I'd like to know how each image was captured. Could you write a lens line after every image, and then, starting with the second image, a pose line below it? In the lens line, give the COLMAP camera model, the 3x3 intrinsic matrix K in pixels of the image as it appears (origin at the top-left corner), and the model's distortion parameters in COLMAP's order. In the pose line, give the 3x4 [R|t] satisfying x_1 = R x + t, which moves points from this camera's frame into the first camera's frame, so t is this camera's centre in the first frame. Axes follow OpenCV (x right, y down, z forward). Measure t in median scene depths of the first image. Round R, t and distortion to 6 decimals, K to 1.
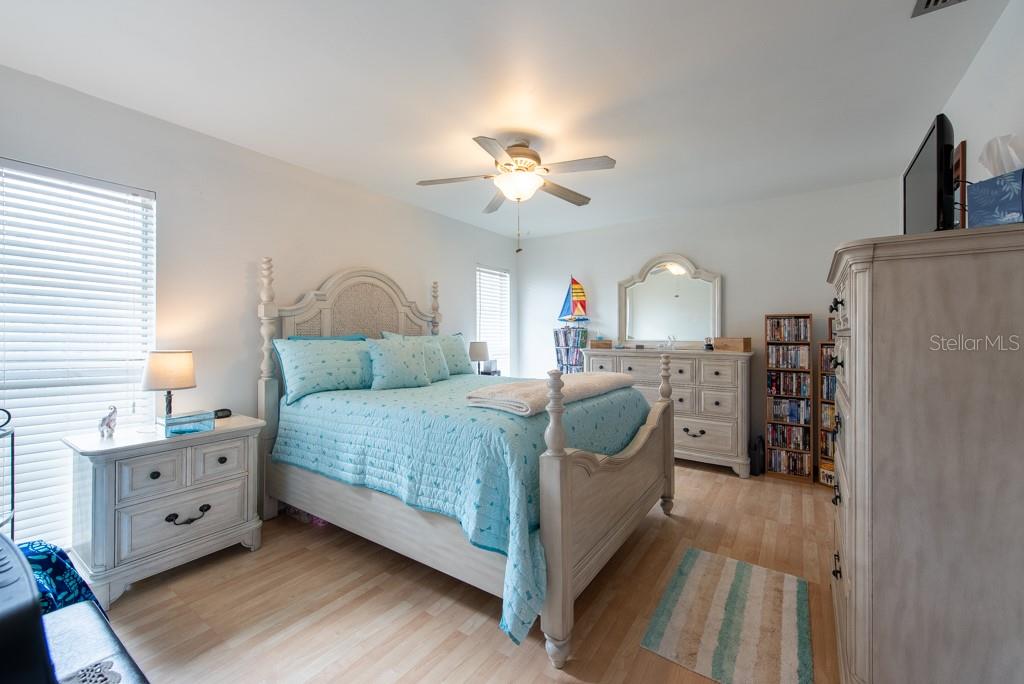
lens RADIAL K [[409.7, 0, 526.8], [0, 409.7, 342.7], [0, 0, 1]] dist [0.002681, 0.000052]
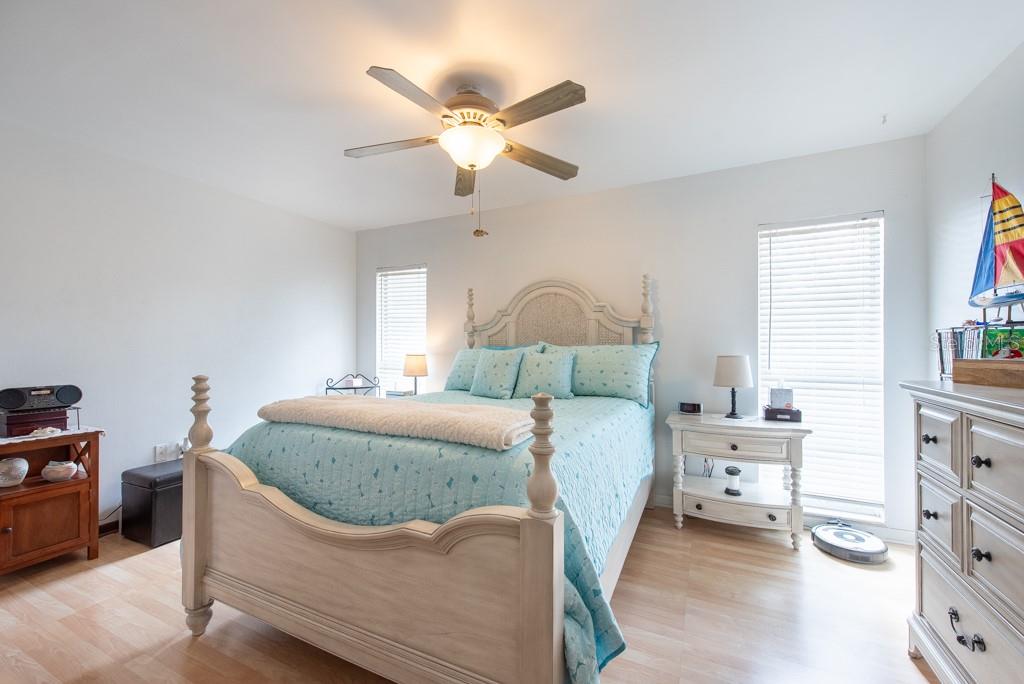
lens RADIAL K [[399.1, 0, 509.7], [0, 399.1, 344.0], [0, 0, 1]] dist [0.022856, -0.009381]
pose [[0.131665, 0.000271, -0.991294, 0.516648], [-0.014315, 0.999896, -0.001628, -0.015942], [0.991191, 0.014405, 0.131656, 0.700924]]
